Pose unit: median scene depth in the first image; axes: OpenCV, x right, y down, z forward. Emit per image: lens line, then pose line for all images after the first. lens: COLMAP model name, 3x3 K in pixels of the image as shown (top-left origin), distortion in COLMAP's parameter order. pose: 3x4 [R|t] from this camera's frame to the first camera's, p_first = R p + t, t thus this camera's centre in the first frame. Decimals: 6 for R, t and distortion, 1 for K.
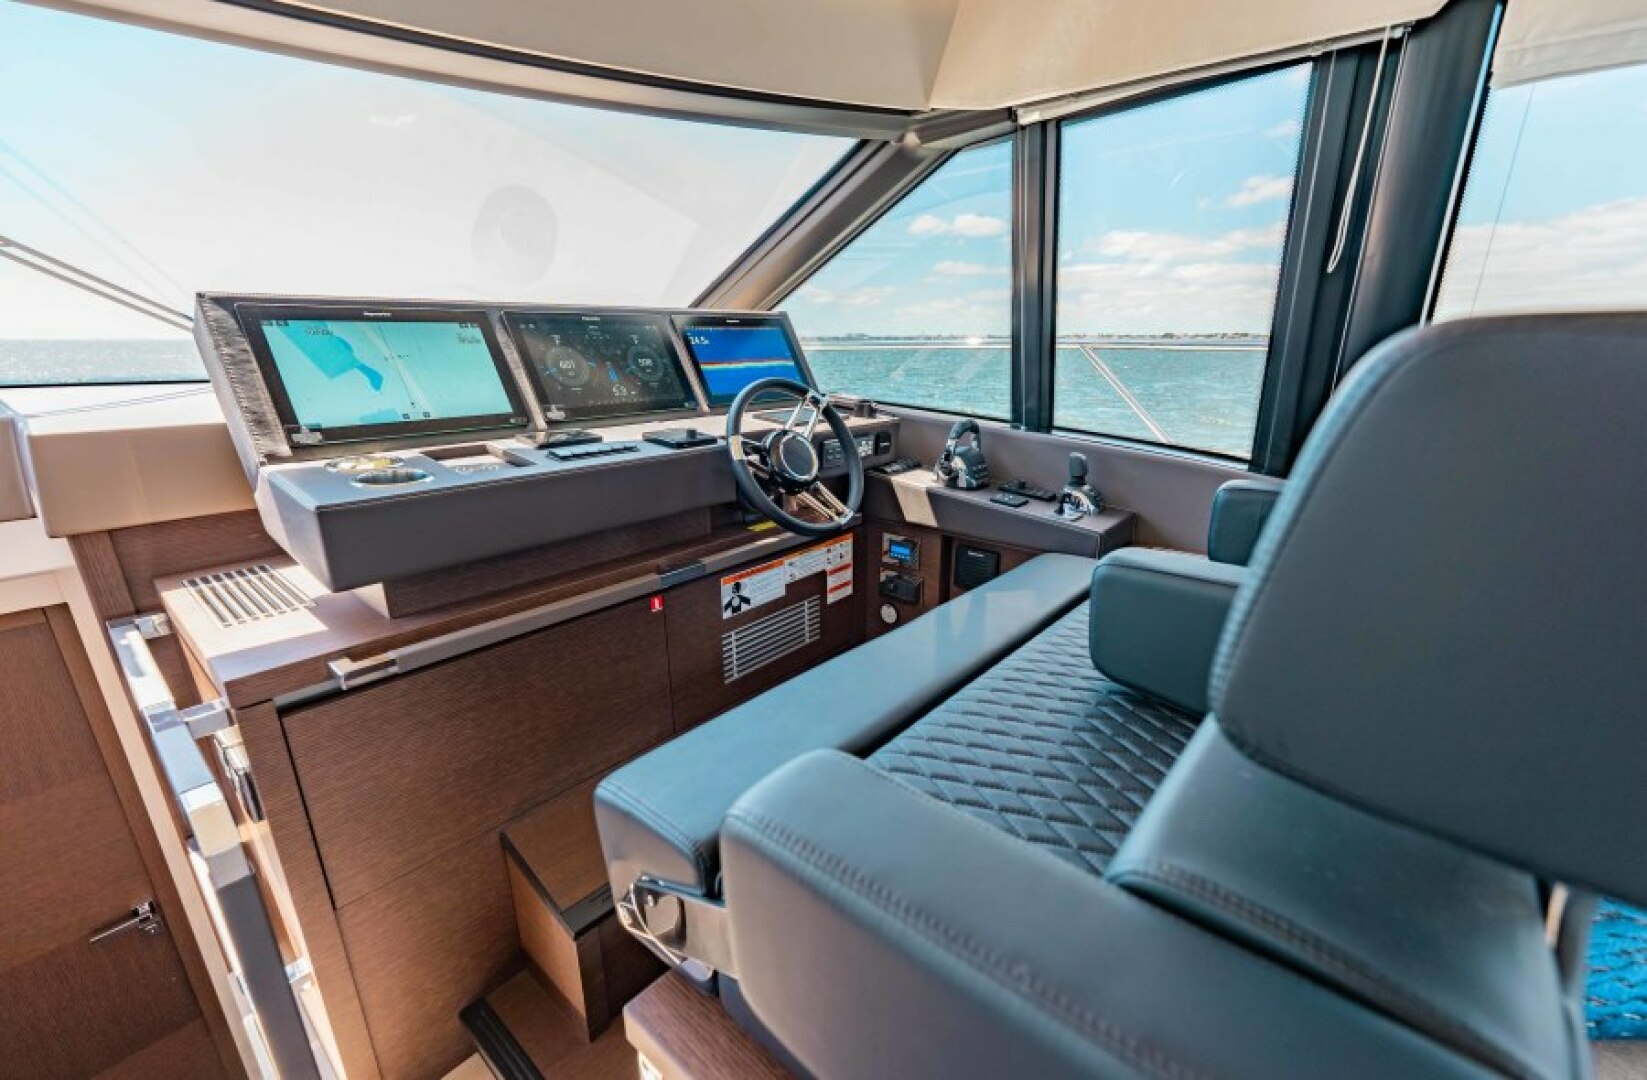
lens RADIAL K [[688.6, 0, 837.3], [0, 688.6, 552.6], [0, 0, 1]] dist [0.001051, 0.000004]
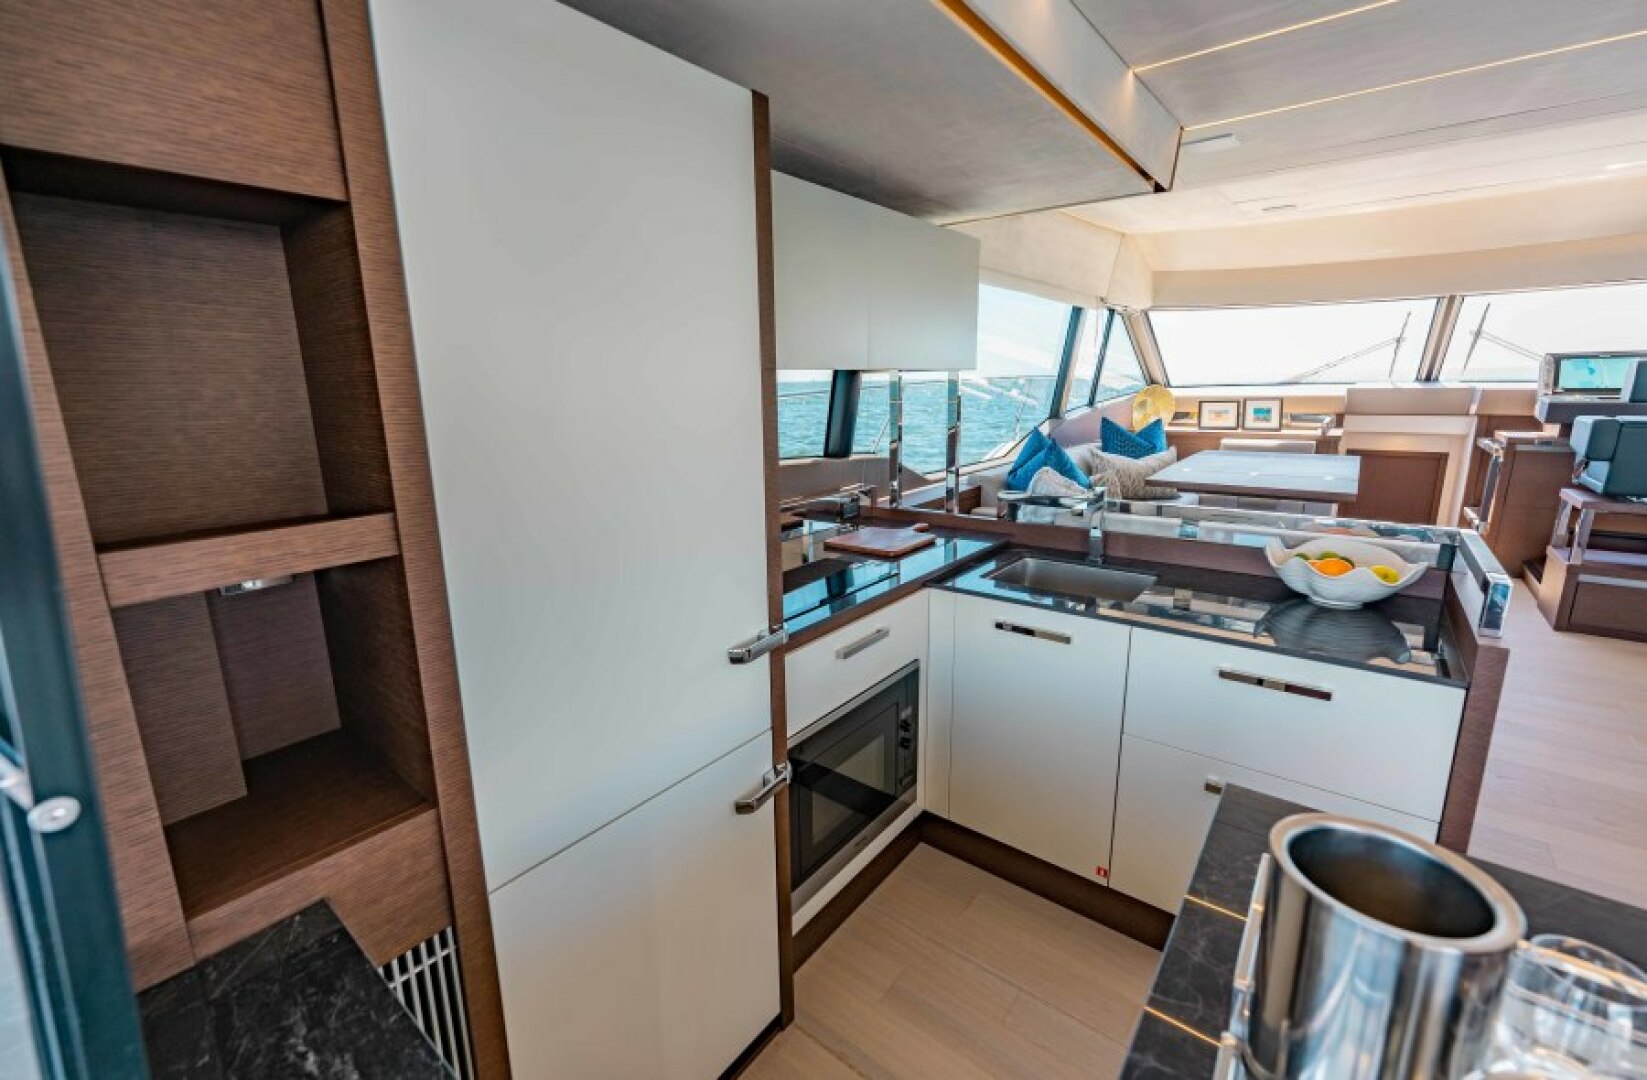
lens RADIAL K [[688.6, 0, 807.7], [0, 688.6, 531.6], [0, 0, 1]] dist [0.001051, 0.000004]
pose [[0.025184, 0.220067, -0.975160, 2.103348], [-0.294045, 0.933948, 0.203173, 0.707406], [0.955460, 0.281624, 0.088230, -2.145305]]
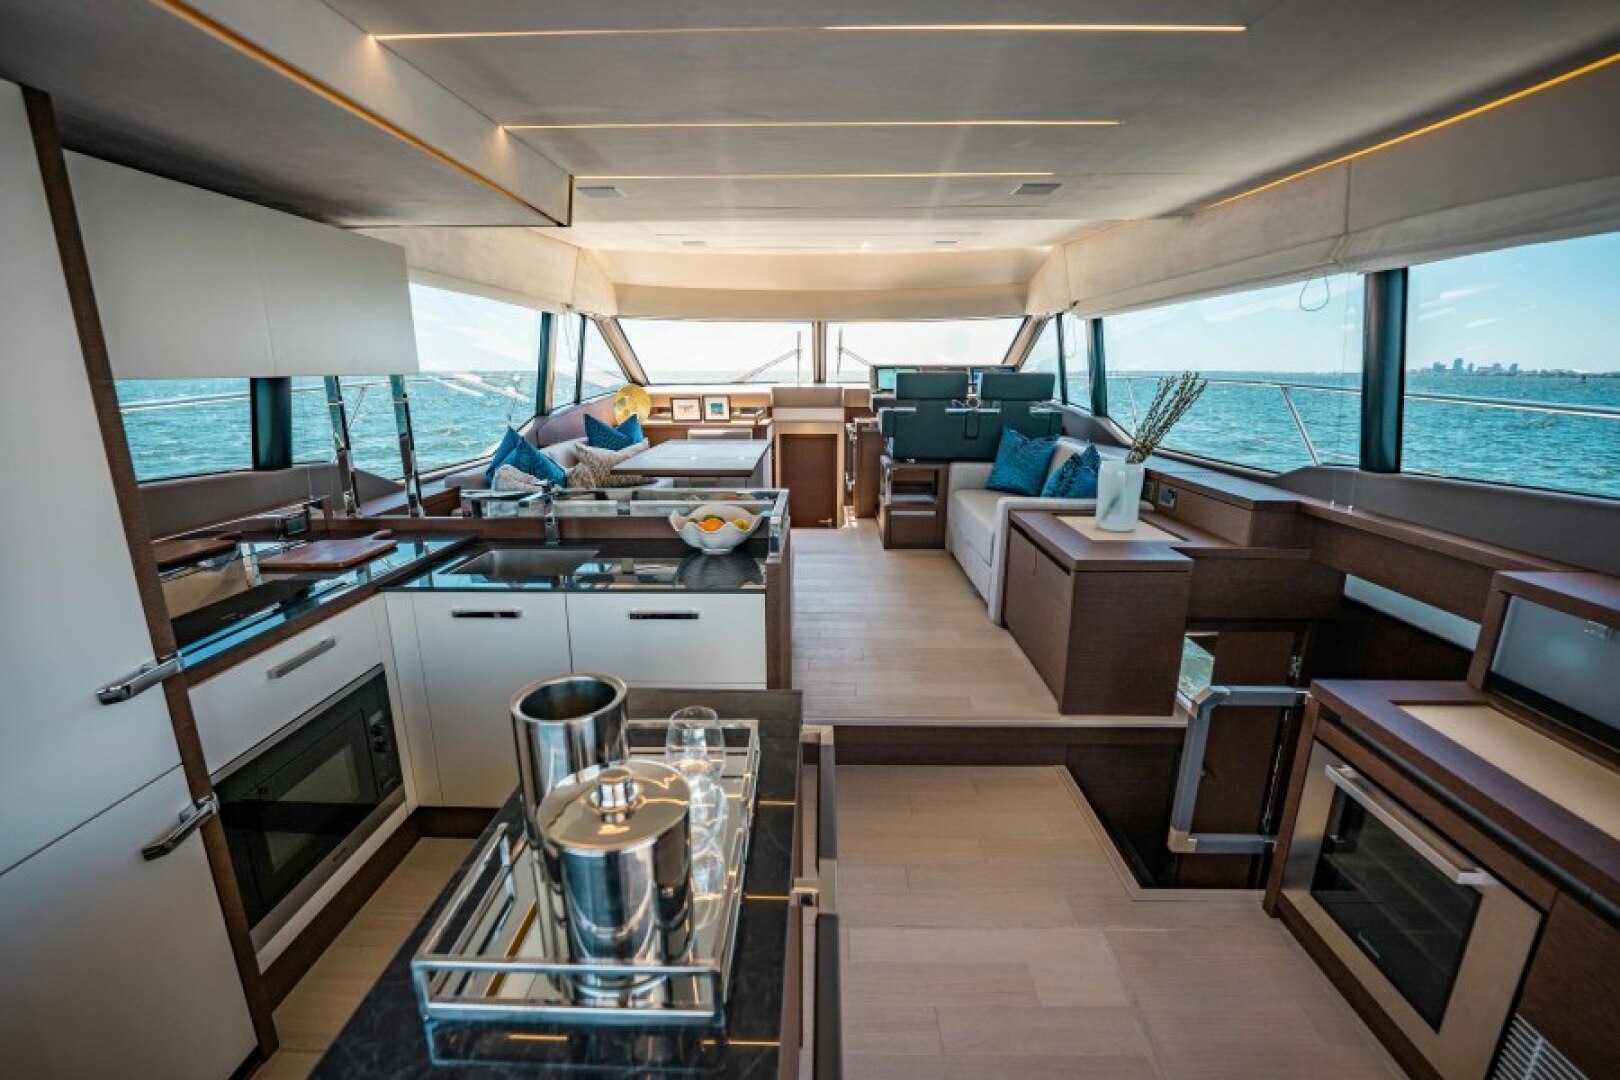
lens RADIAL K [[687.3, 0, 797.2], [0, 687.3, 535.9], [0, 0, 1]] dist [-0.011106, 0.000171]
pose [[0.621704, 0.189120, -0.760077, 2.335188], [-0.245150, 0.968639, 0.040494, 0.652303], [0.743898, 0.161158, 0.648570, -2.064482]]
